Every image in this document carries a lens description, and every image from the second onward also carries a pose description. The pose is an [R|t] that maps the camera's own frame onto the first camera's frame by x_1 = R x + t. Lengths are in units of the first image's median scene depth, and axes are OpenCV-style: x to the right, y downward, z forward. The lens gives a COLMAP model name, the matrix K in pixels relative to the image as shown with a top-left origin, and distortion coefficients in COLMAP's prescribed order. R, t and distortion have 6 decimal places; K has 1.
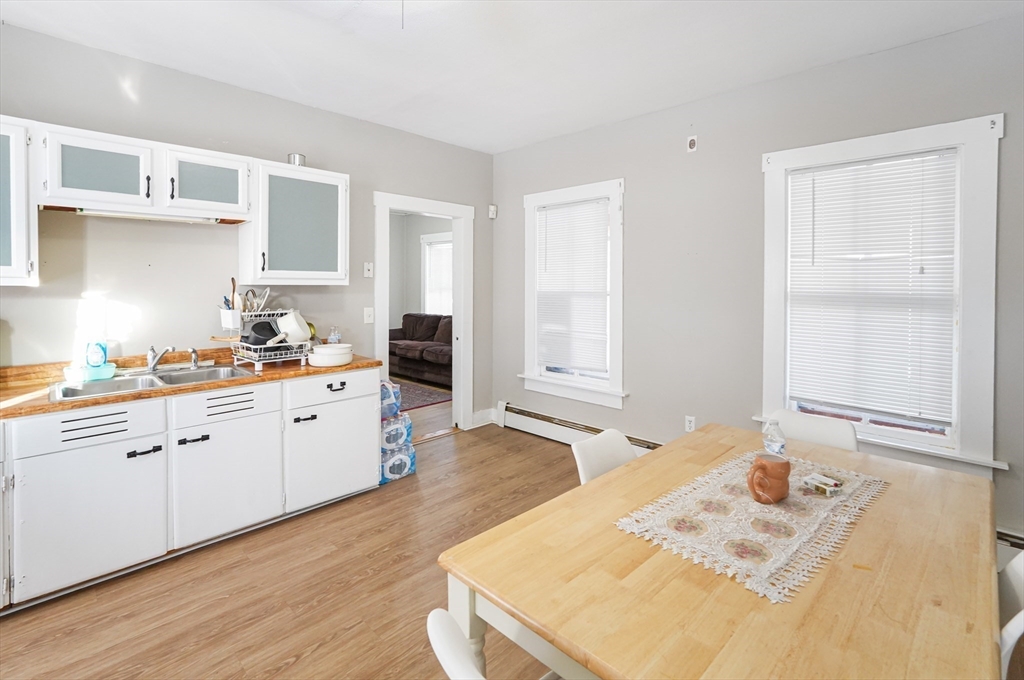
lens RADIAL K [[473.2, 0, 512.3], [0, 473.2, 290.3], [0, 0, 1]] dist [-0.003582, -0.000028]
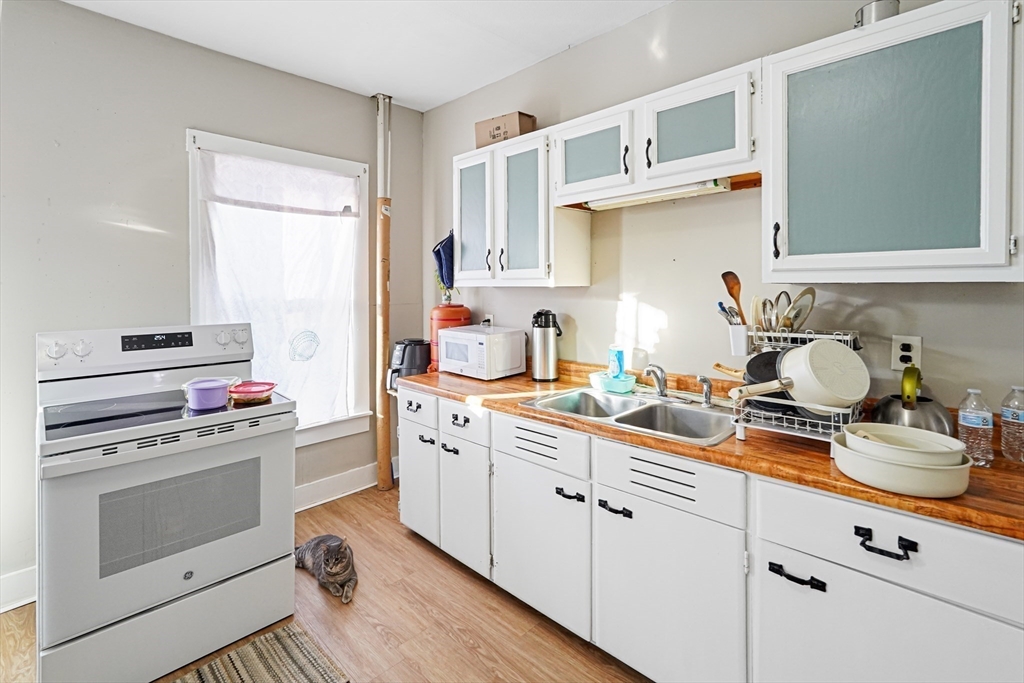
lens RADIAL K [[473.2, 0, 512.3], [0, 473.2, 291.8], [0, 0, 1]] dist [-0.003582, -0.000028]
pose [[0.006401, 0.003456, -0.999974, 0.013185], [-0.010212, 0.999942, 0.003390, -0.000676], [0.999927, 0.010190, 0.006436, 0.760360]]
